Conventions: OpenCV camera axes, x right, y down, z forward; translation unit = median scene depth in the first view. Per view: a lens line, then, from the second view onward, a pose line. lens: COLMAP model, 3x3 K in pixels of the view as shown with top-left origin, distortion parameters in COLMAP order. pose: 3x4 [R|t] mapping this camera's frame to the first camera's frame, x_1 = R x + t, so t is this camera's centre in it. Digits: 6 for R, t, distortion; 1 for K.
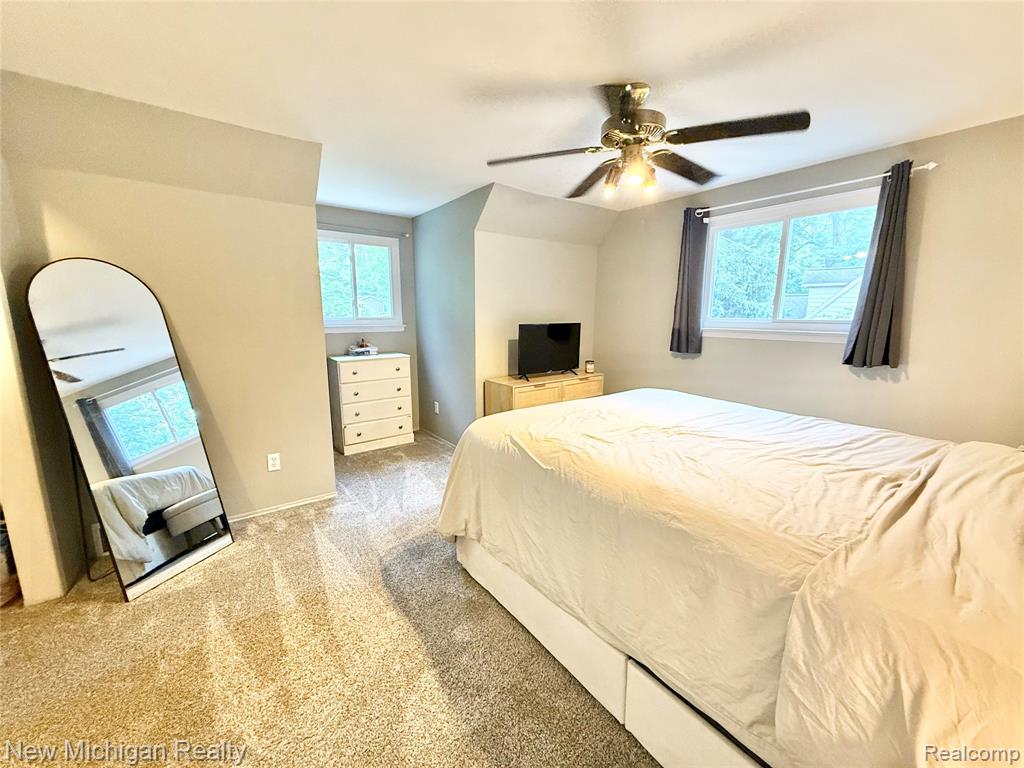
lens RADIAL K [[414.4, 0, 516.7], [0, 414.4, 383.4], [0, 0, 1]] dist [0.000235, -0.000066]
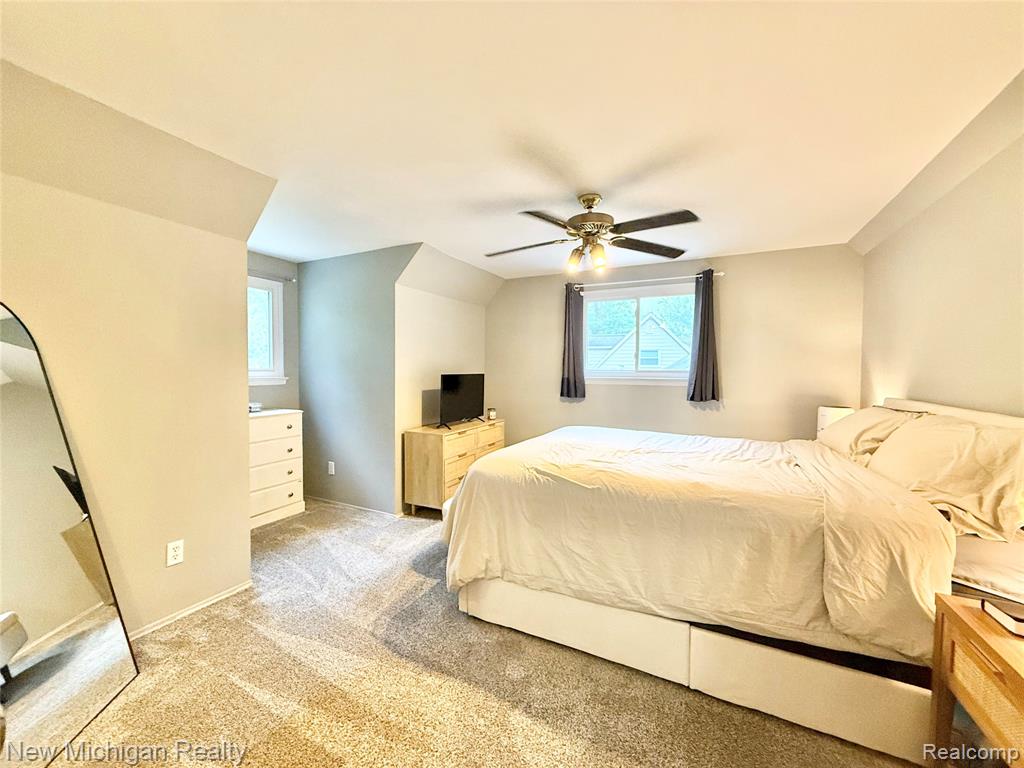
lens RADIAL K [[414.4, 0, 516.7], [0, 414.4, 383.4], [0, 0, 1]] dist [0.000235, -0.000066]
pose [[0.888803, -0.011583, 0.458144, -0.374498], [0.073855, 0.990234, -0.118245, 0.019464], [-0.452300, 0.138933, 0.880978, 0.009130]]
